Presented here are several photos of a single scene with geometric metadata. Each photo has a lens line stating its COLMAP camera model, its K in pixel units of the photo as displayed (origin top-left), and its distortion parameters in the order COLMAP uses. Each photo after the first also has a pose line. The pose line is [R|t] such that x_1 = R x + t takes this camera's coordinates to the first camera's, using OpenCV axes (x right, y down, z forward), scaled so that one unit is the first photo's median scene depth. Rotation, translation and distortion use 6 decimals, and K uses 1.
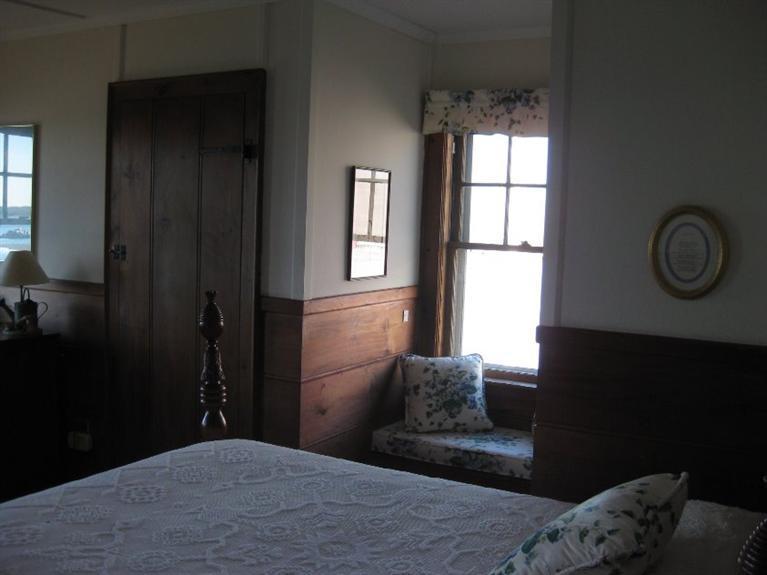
lens RADIAL K [[846.0, 0, 382.9], [0, 846.0, 290.3], [0, 0, 1]] dist [-0.132269, 0.000000]
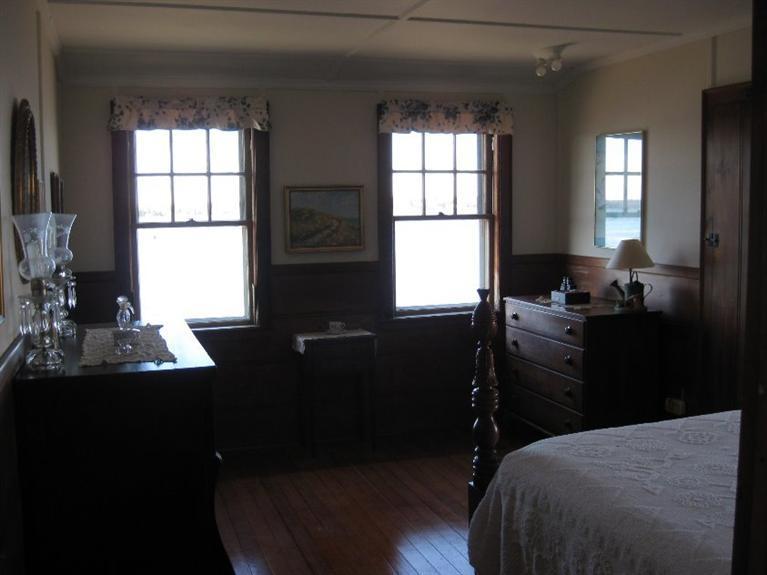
lens RADIAL K [[846.0, 0, 383.6], [0, 846.0, 287.4], [0, 0, 1]] dist [-0.132269, 0.000000]
pose [[0.740234, 0.027314, -0.671795, 0.101565], [-0.023524, 0.999615, 0.014722, 0.011482], [0.671938, 0.004905, 0.740591, -0.116392]]
